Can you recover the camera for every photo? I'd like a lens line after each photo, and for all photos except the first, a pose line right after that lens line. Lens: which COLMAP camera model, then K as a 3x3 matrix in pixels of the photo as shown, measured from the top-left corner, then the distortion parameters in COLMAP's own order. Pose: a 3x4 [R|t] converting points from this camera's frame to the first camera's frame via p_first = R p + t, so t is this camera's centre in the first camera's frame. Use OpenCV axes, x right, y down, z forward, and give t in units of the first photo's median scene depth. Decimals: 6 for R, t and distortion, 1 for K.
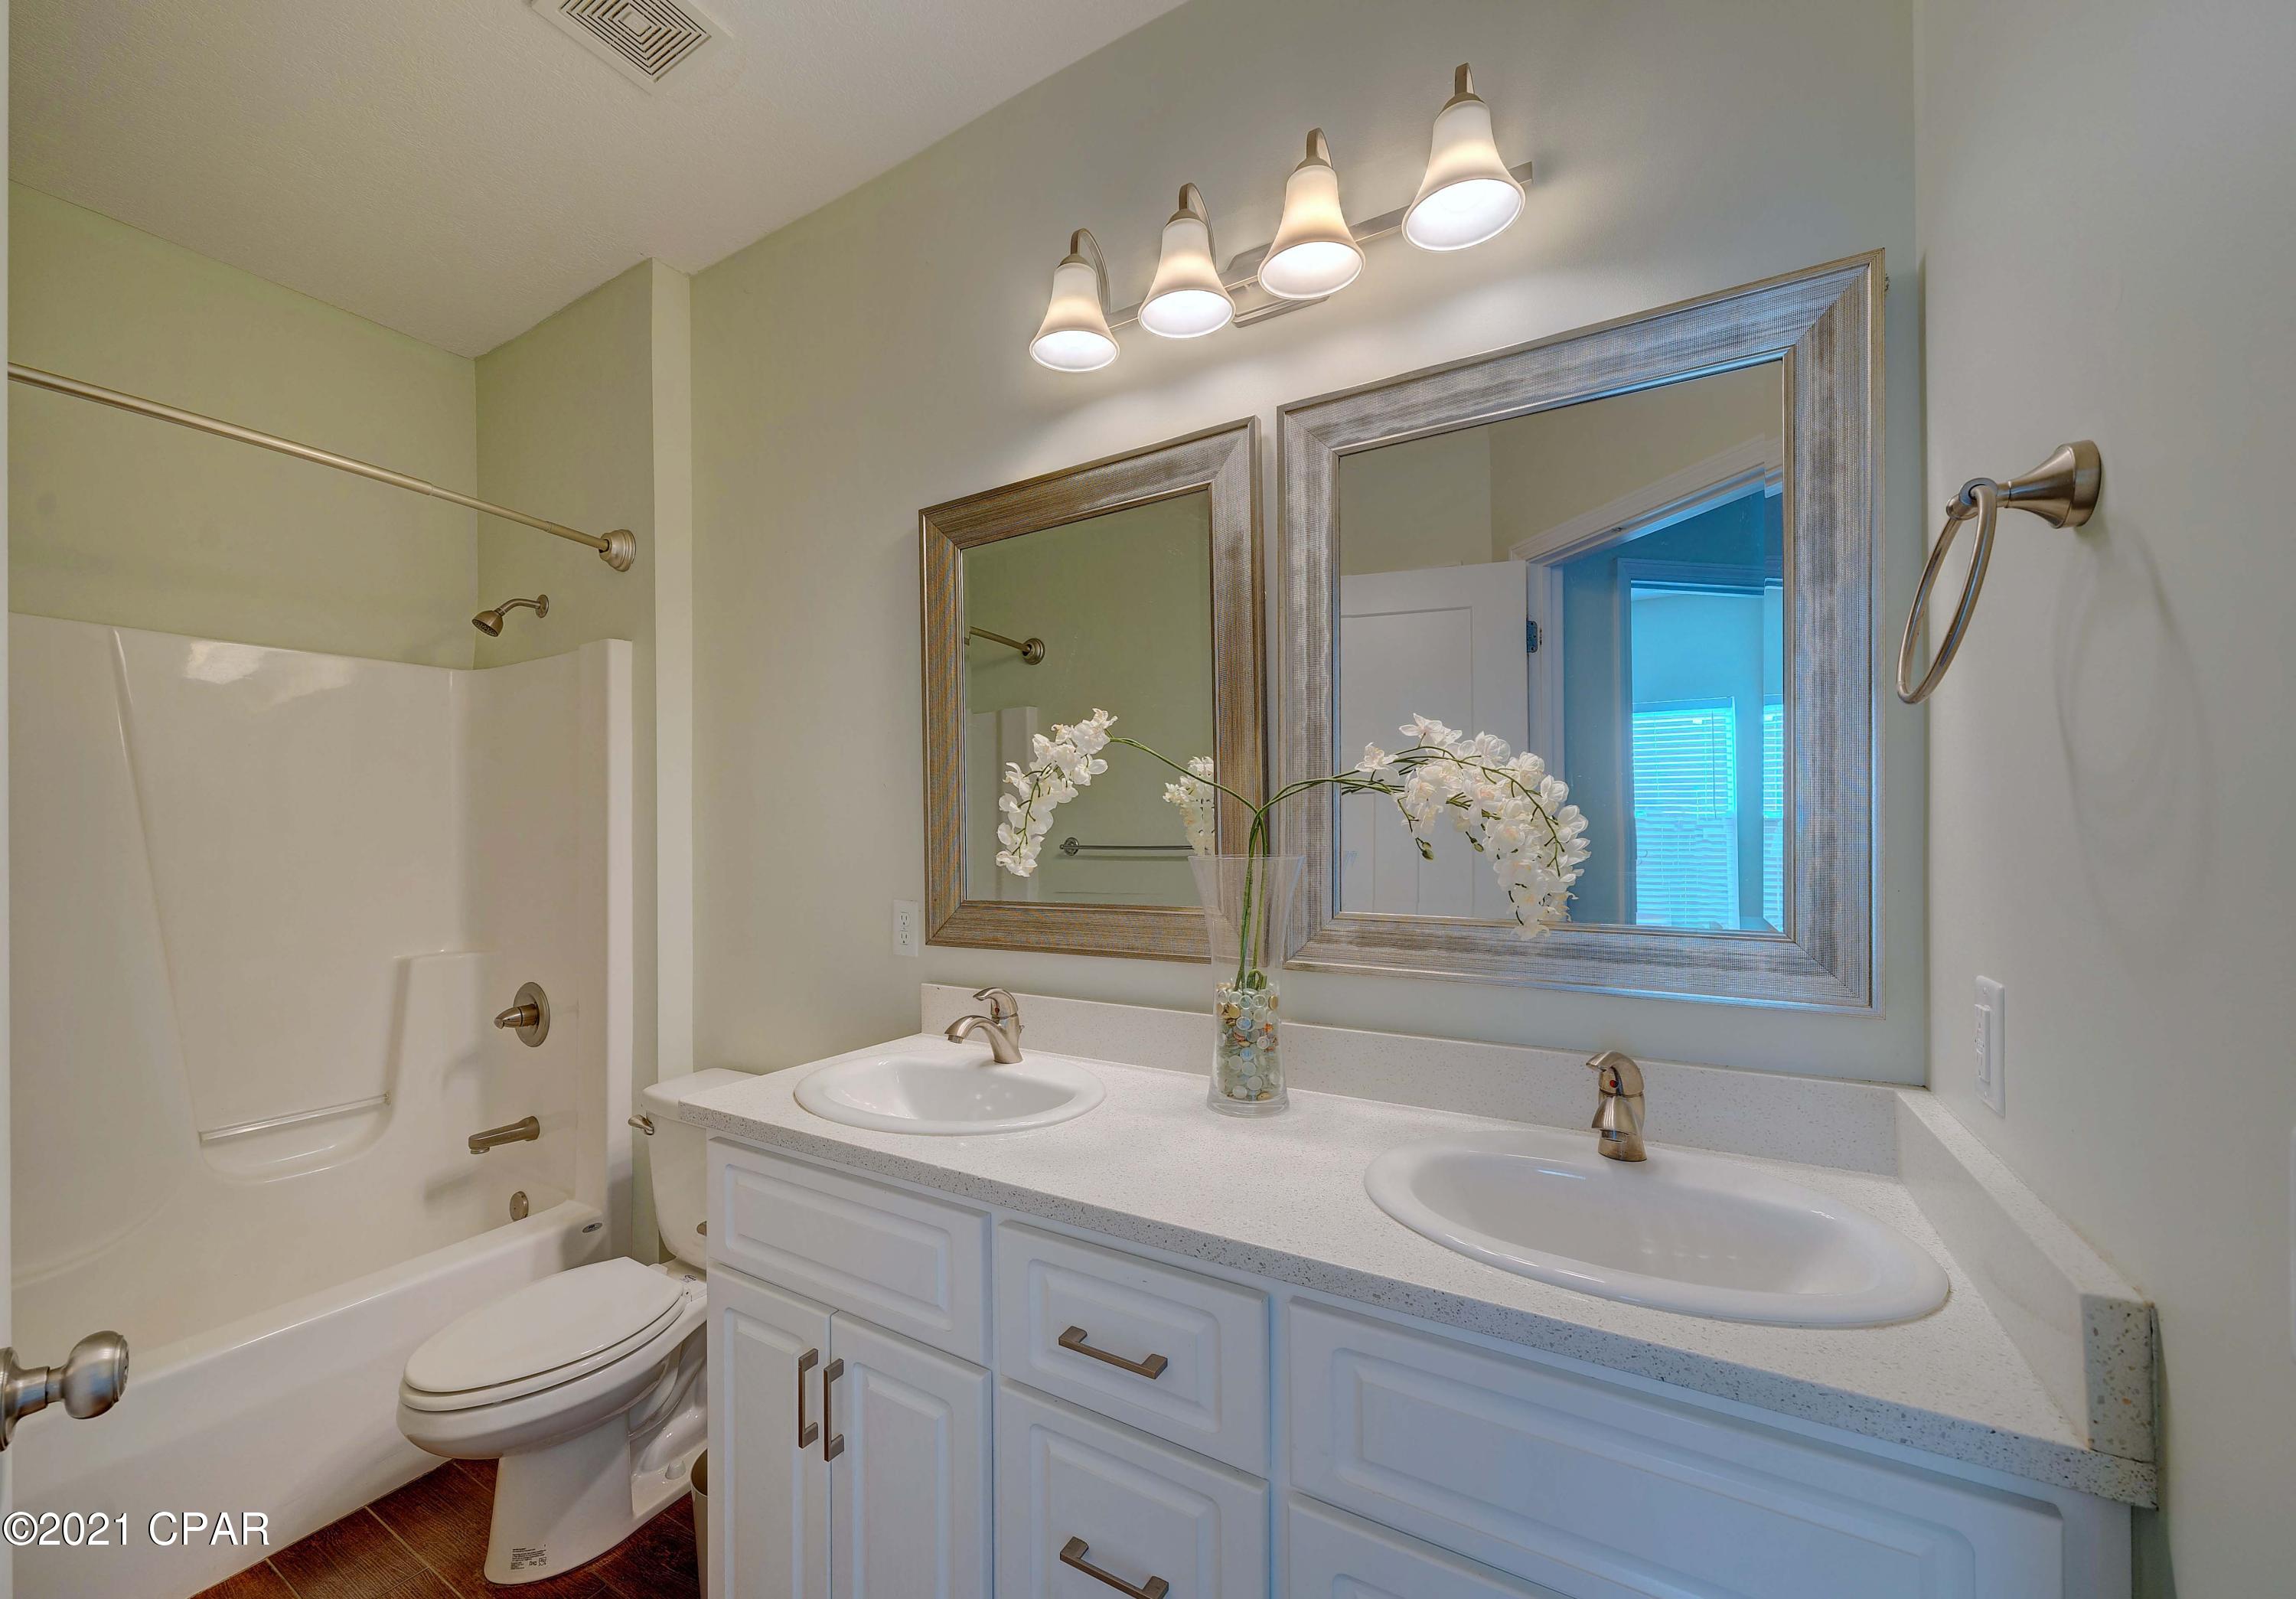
lens RADIAL K [[872.1, 0, 1144.8], [0, 872.1, 862.2], [0, 0, 1]] dist [0.000237, -0.000006]
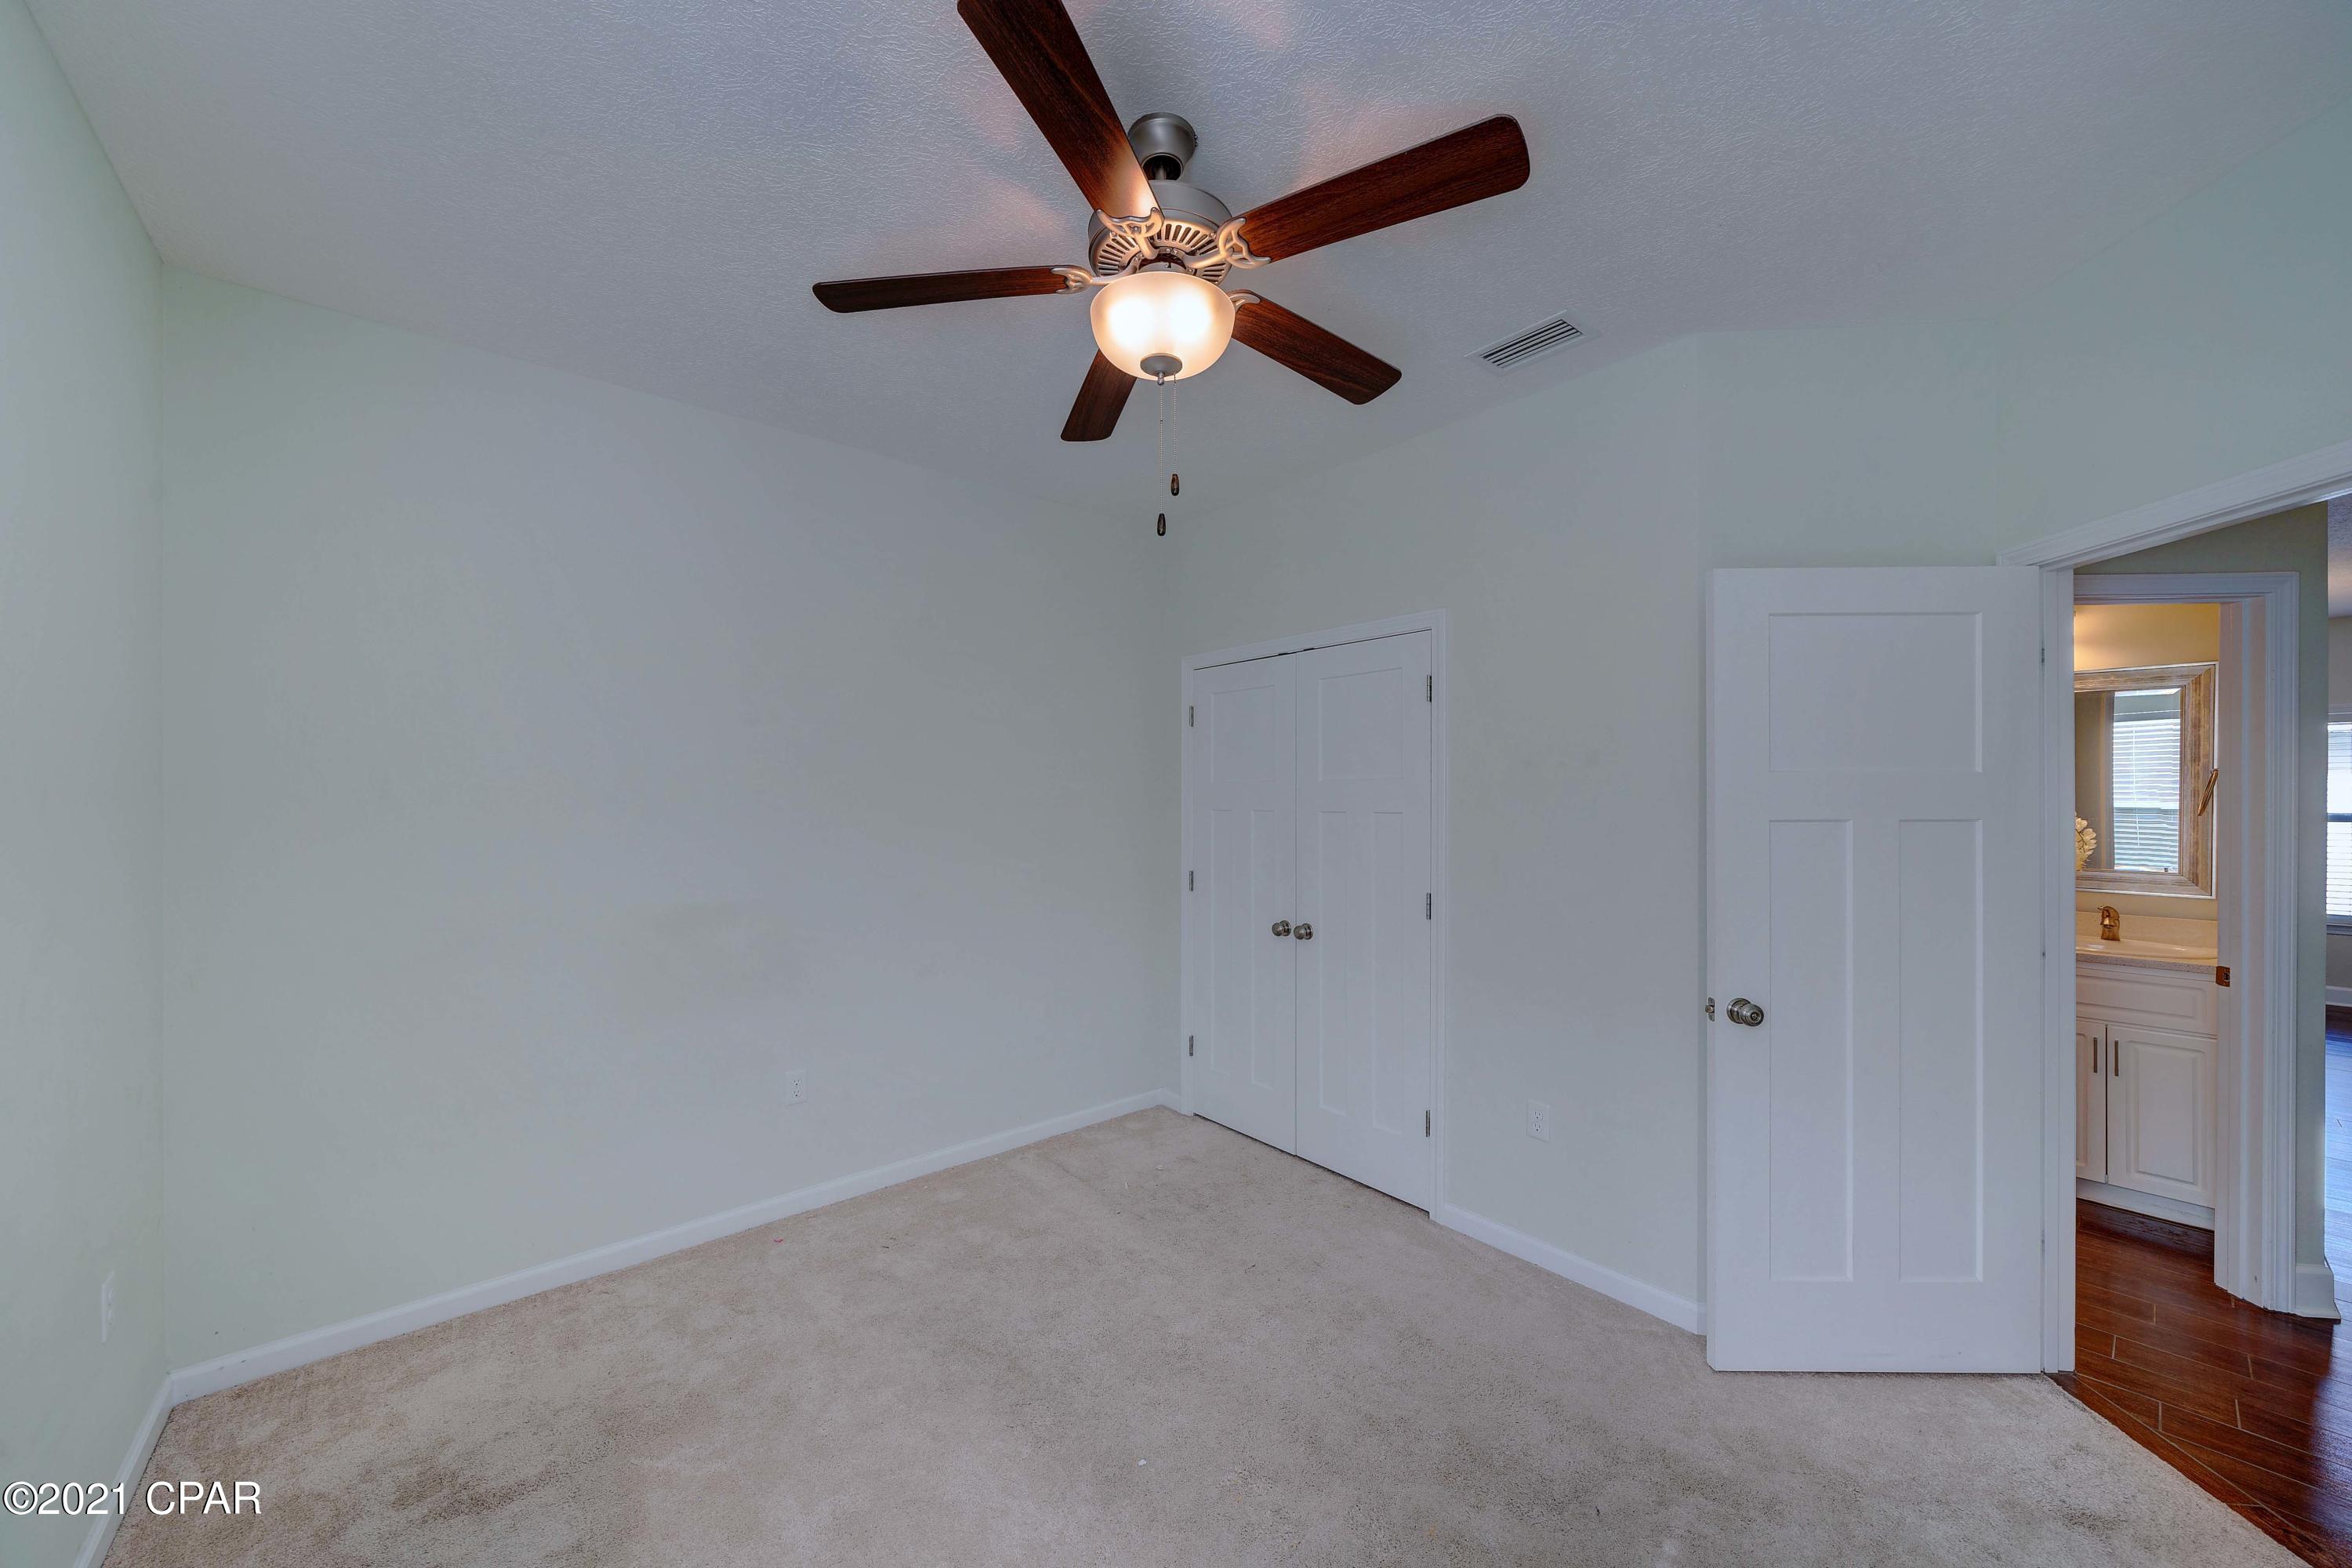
lens RADIAL K [[837.0, 0, 1171.6], [0, 837.0, 795.9], [0, 0, 1]] dist [-0.001580, -0.000193]
pose [[0.945655, 0.010539, -0.325001, -1.616482], [-0.010601, 0.999943, 0.001580, -0.152628], [0.324999, 0.001951, 0.945713, -2.838889]]
